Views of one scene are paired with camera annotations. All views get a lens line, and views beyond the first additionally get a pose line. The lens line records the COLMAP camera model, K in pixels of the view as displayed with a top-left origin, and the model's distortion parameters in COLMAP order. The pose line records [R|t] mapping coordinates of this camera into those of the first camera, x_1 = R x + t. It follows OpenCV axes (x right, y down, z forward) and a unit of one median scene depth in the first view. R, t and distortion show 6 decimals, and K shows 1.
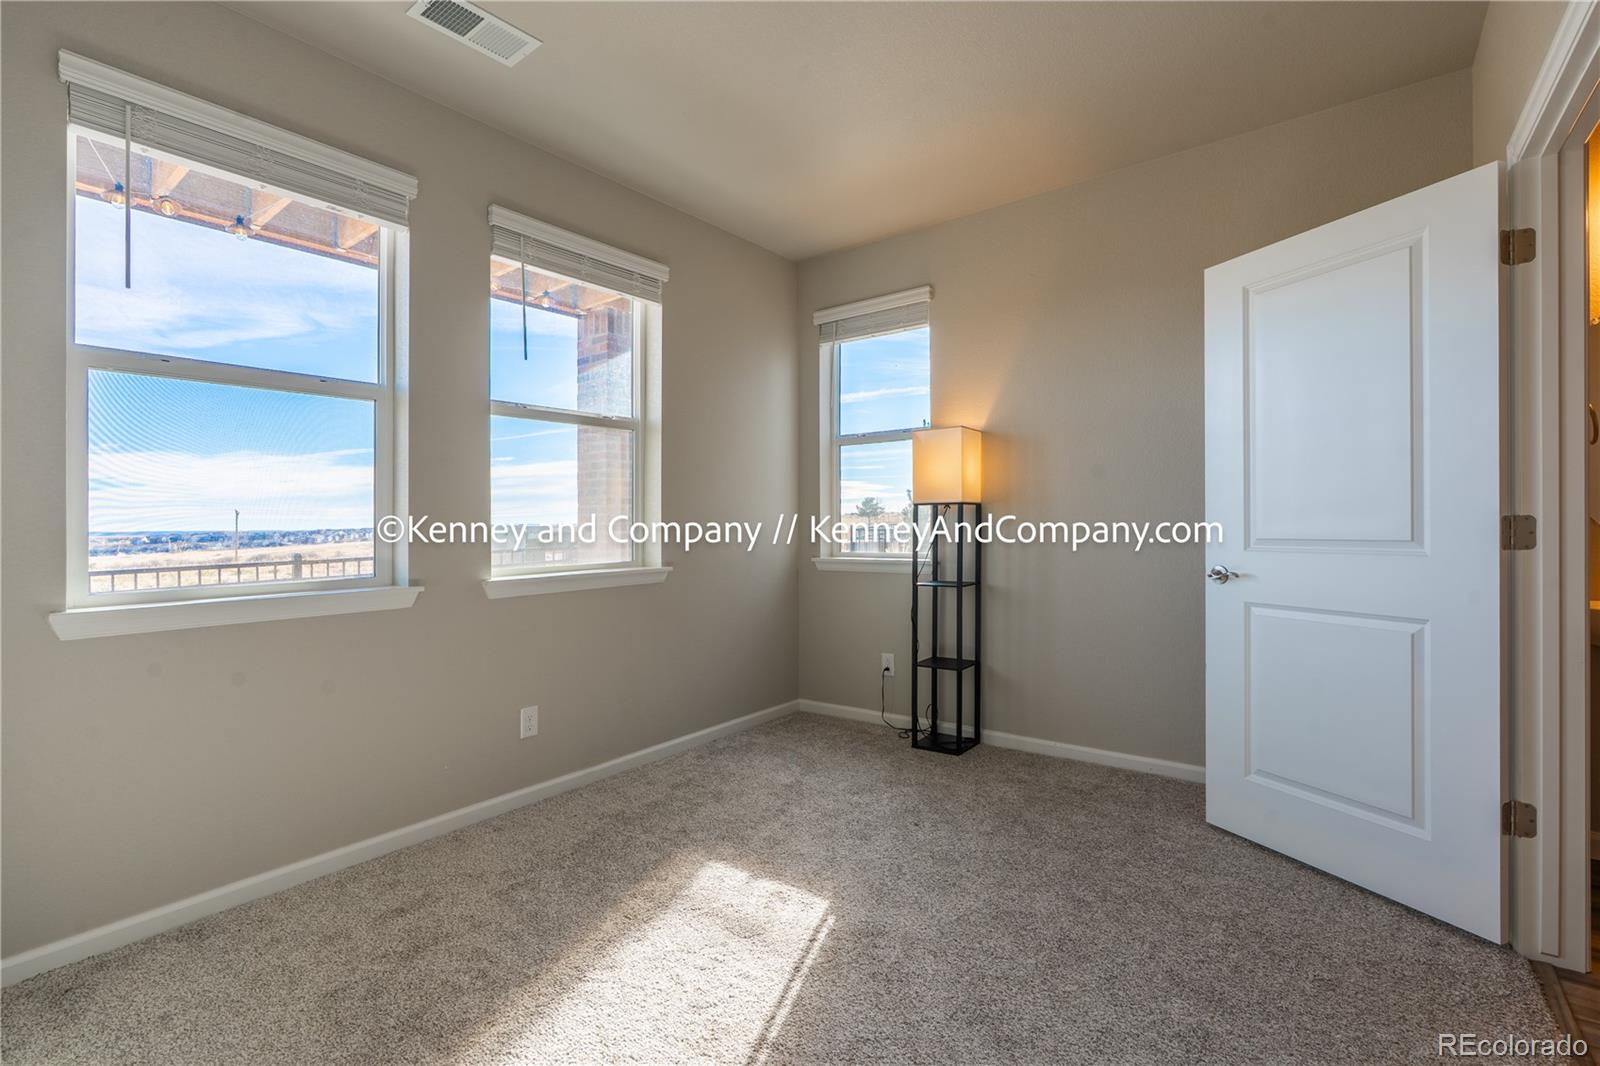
lens RADIAL K [[722.6, 0, 811.4], [0, 722.6, 533.8], [0, 0, 1]] dist [-0.001216, 0.000039]
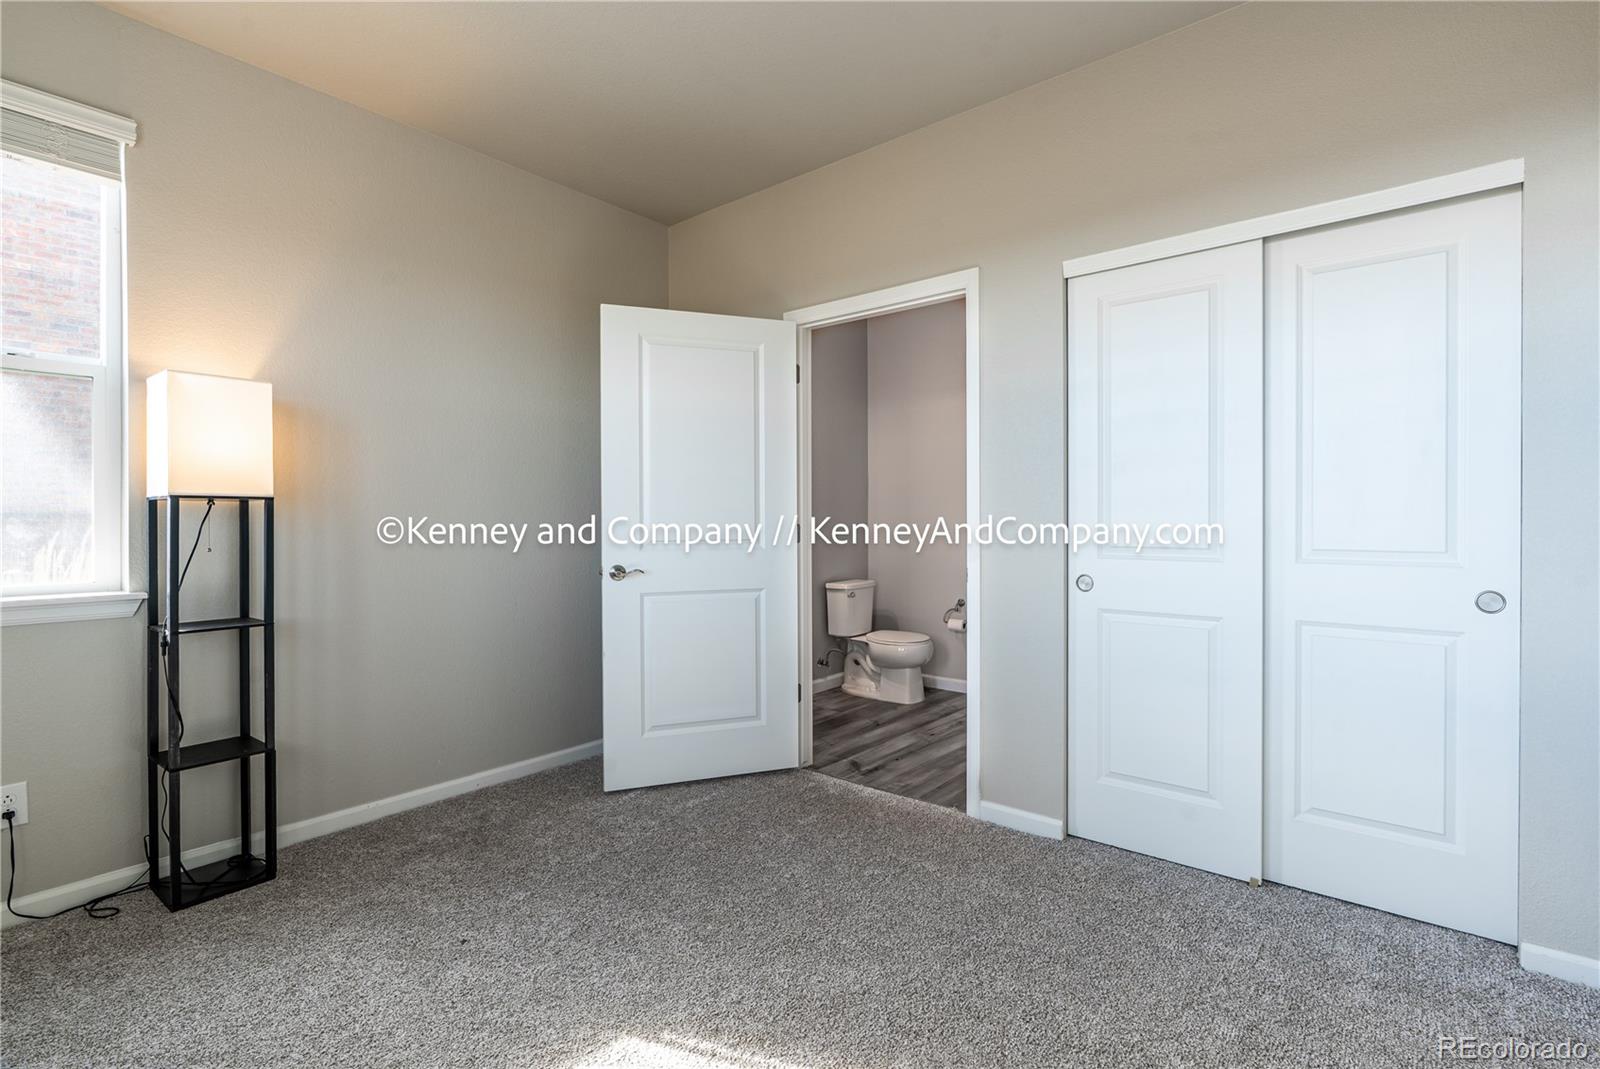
lens RADIAL K [[722.6, 0, 811.4], [0, 722.6, 535.3], [0, 0, 1]] dist [-0.001216, 0.000039]
pose [[0.038280, -0.005242, 0.999253, -0.571848], [0.014384, 0.999886, 0.004694, -0.003779], [-0.999164, 0.014193, 0.038351, 0.628499]]
